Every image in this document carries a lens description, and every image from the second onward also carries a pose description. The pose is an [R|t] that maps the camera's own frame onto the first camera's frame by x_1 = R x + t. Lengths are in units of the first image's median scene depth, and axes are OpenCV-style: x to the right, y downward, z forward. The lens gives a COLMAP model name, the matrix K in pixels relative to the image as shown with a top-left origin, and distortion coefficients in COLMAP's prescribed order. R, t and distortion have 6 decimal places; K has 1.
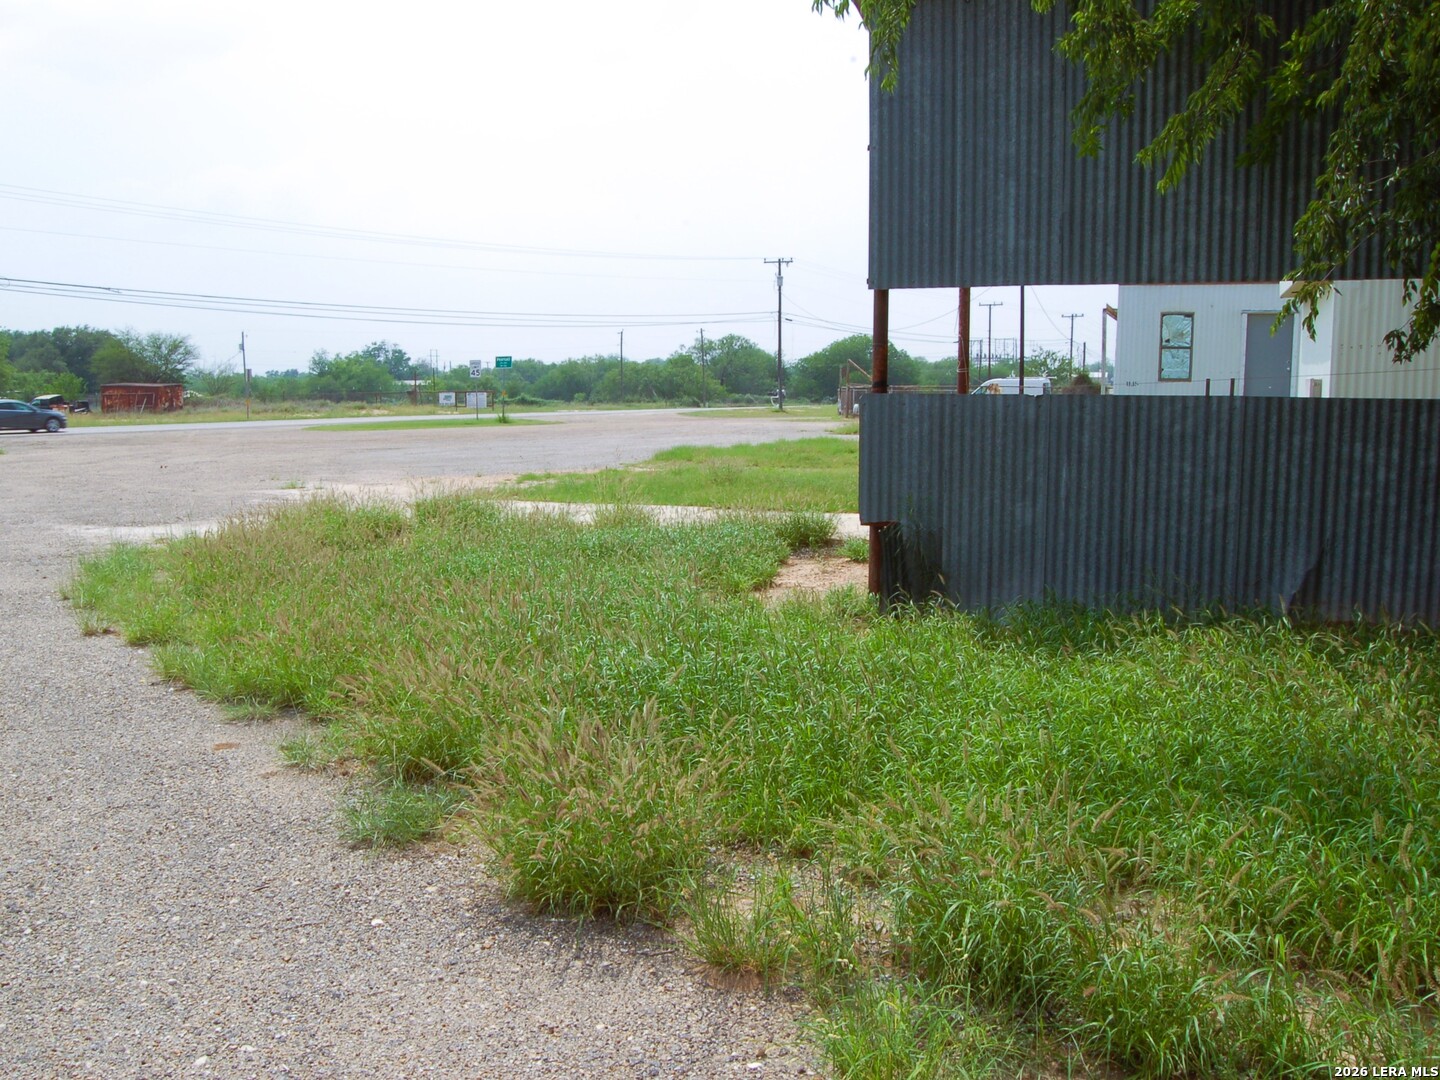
lens RADIAL K [[1245.4, 0, 719.5], [0, 1245.4, 546.7], [0, 0, 1]] dist [-0.094298, 0.027046]
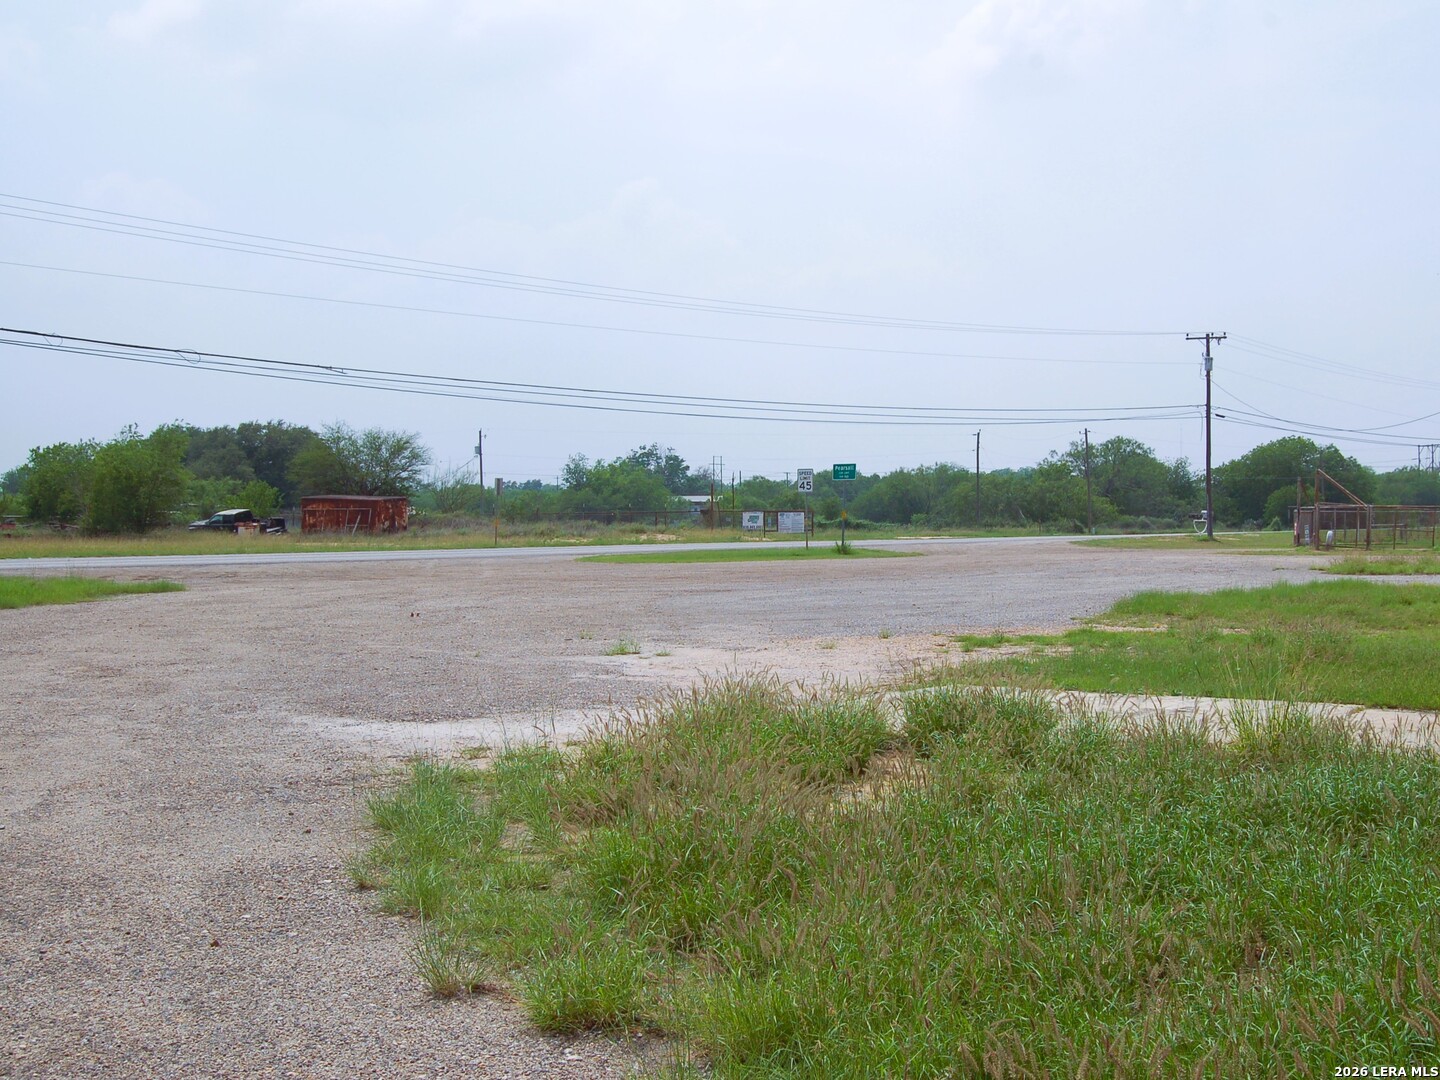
lens RADIAL K [[1337.5, 0, 720.7], [0, 1337.5, 534.5], [0, 0, 1]] dist [-0.057462, 0.000000]
pose [[0.994140, 0.004926, -0.107992, -0.153613], [-0.016329, 0.994342, -0.104966, -0.026087], [0.106864, 0.106114, 0.988595, 0.201896]]
